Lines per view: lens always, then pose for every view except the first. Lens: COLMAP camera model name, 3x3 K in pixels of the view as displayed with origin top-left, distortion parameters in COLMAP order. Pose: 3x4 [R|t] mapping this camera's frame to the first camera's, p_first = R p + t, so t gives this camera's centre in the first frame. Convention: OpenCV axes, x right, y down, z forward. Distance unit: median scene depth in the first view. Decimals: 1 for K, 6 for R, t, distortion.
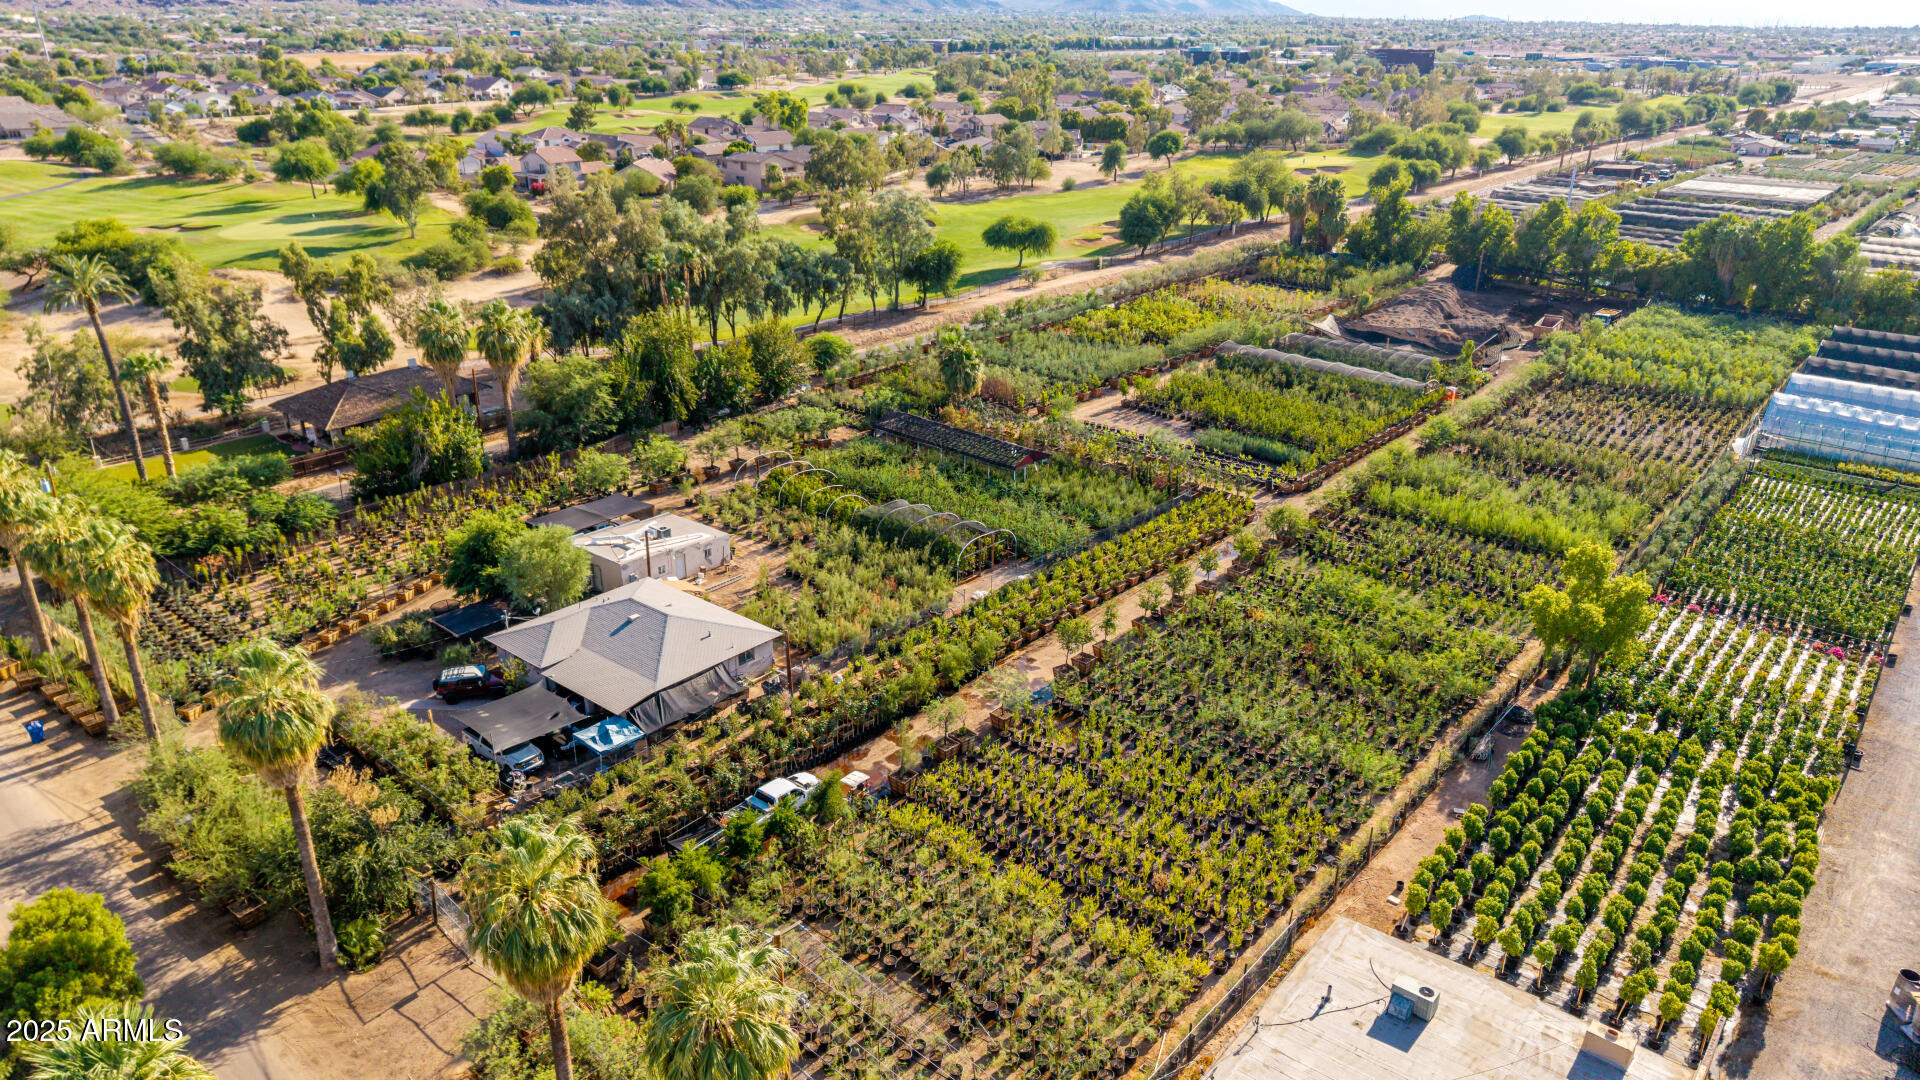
lens RADIAL K [[1296.3, 0, 950.9], [0, 1296.3, 548.3], [0, 0, 1]] dist [0.089442, -0.091609]
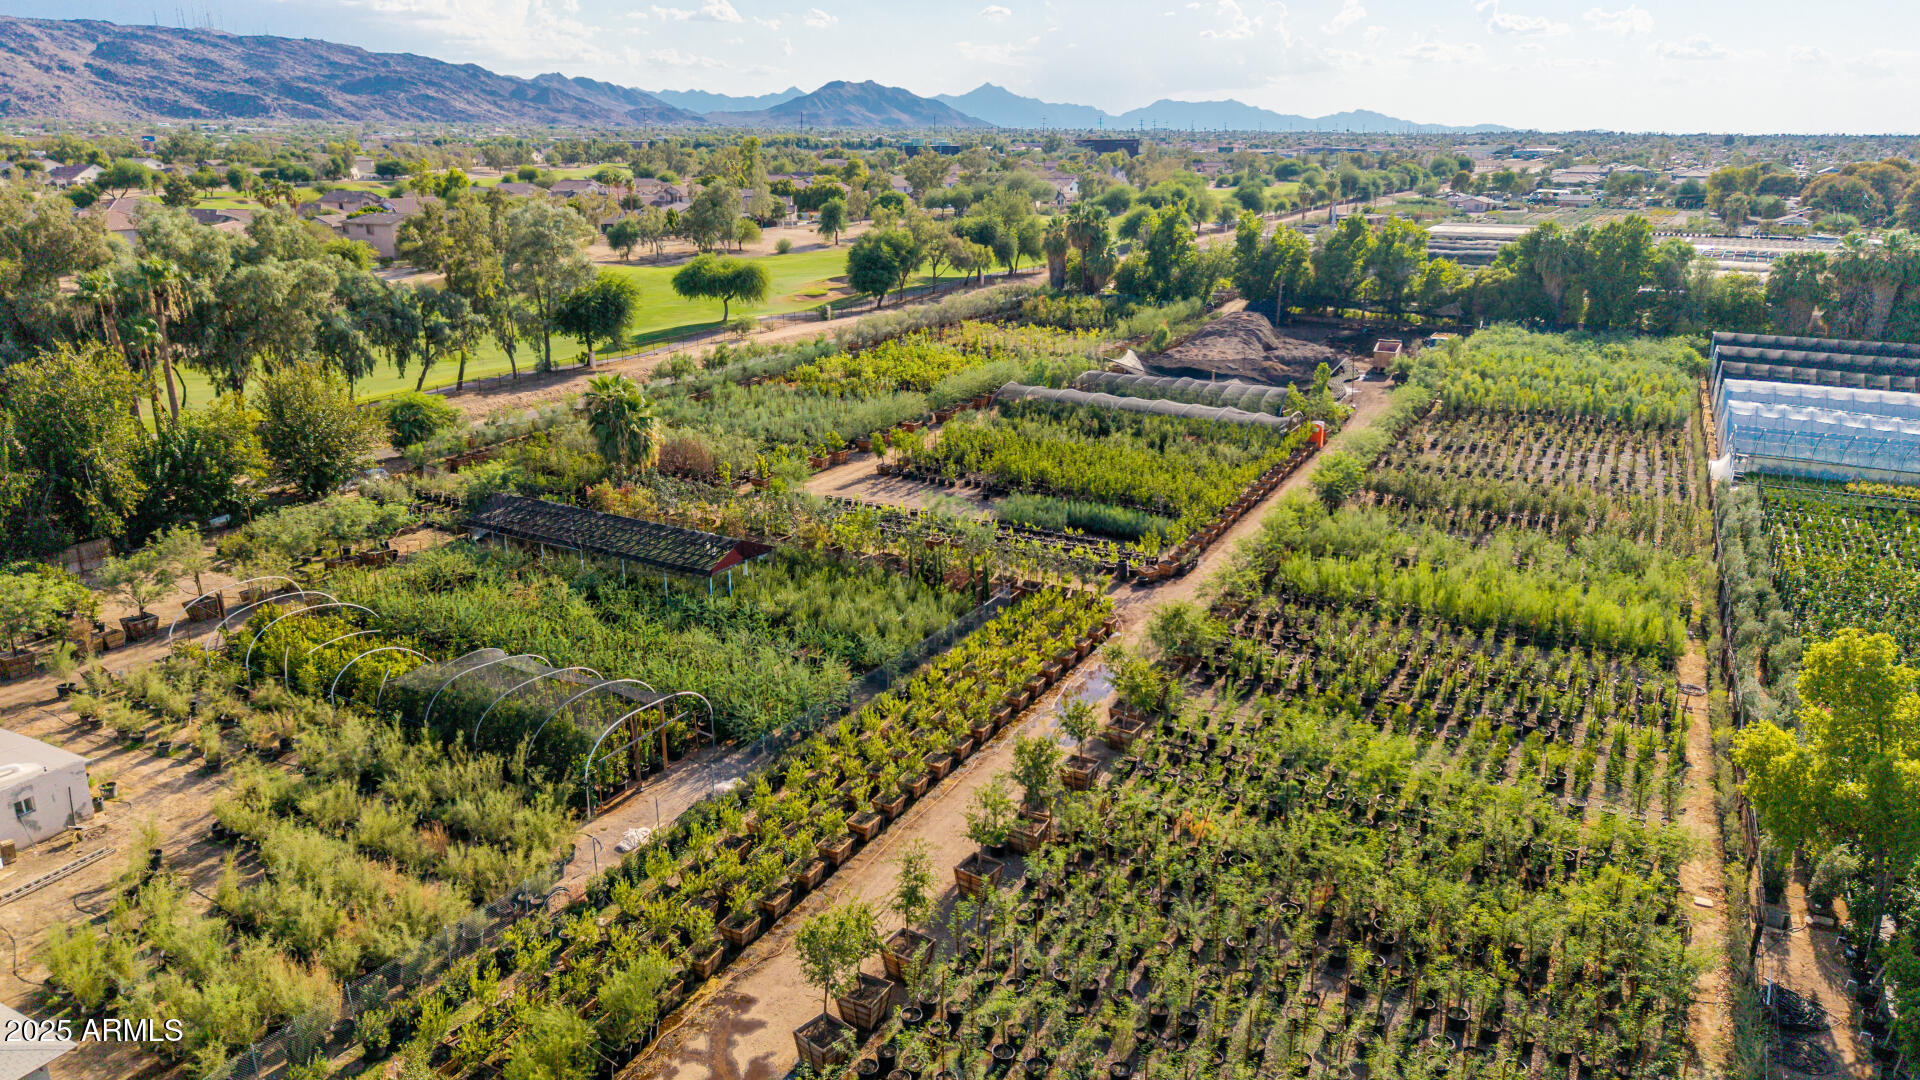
lens RADIAL K [[1296.3, 0, 950.9], [0, 1296.3, 548.3], [0, 0, 1]] dist [0.089442, -0.091609]
pose [[0.978104, -0.073254, 0.194800, 0.040288], [0.089356, 0.993158, -0.075187, -0.019271], [-0.187959, 0.090947, 0.977957, 0.396481]]
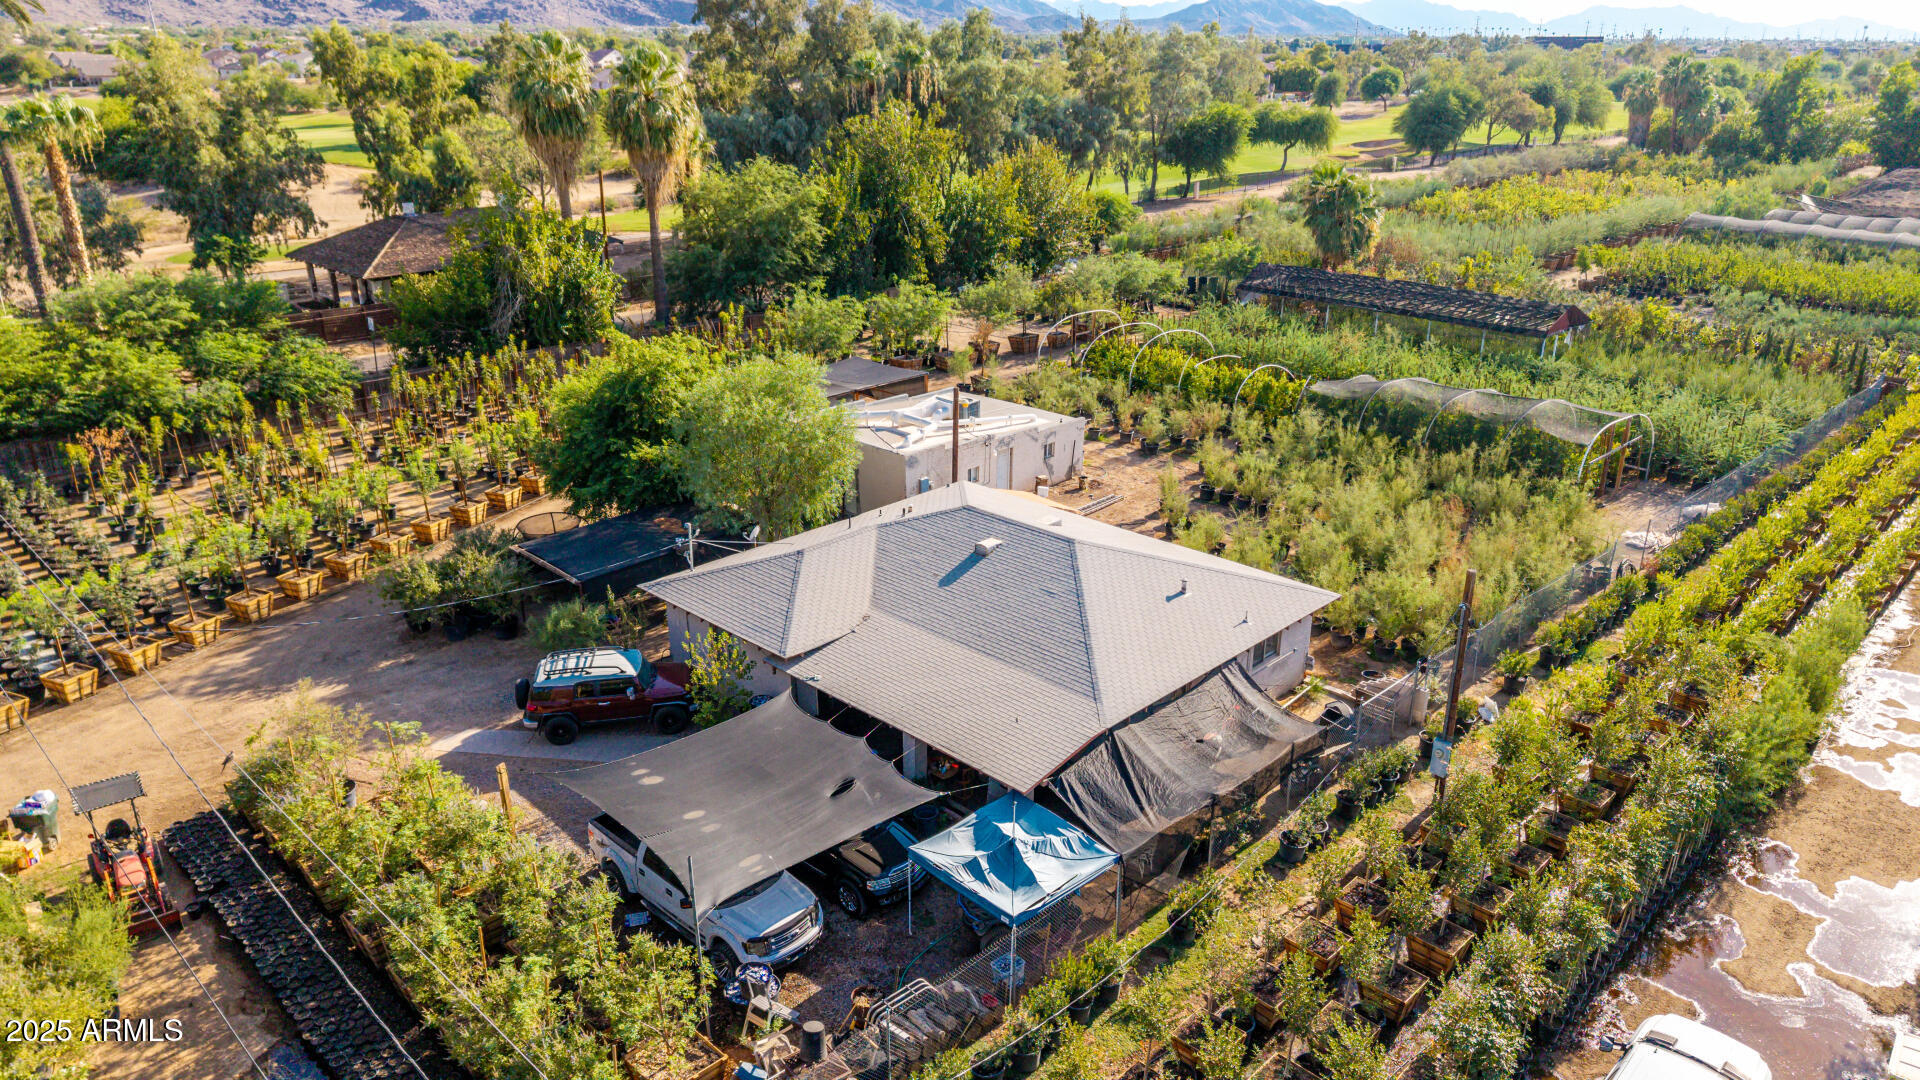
lens RADIAL K [[1280.2, 0, 960.0], [0, 1280.2, 540.0], [0, 0, 1]] dist [0.078368, -0.090843]
pose [[0.998344, 0.017809, -0.054707, -0.161782], [-0.019295, 0.999456, -0.026758, 0.043997], [0.054200, 0.027769, 0.998144, 0.415586]]
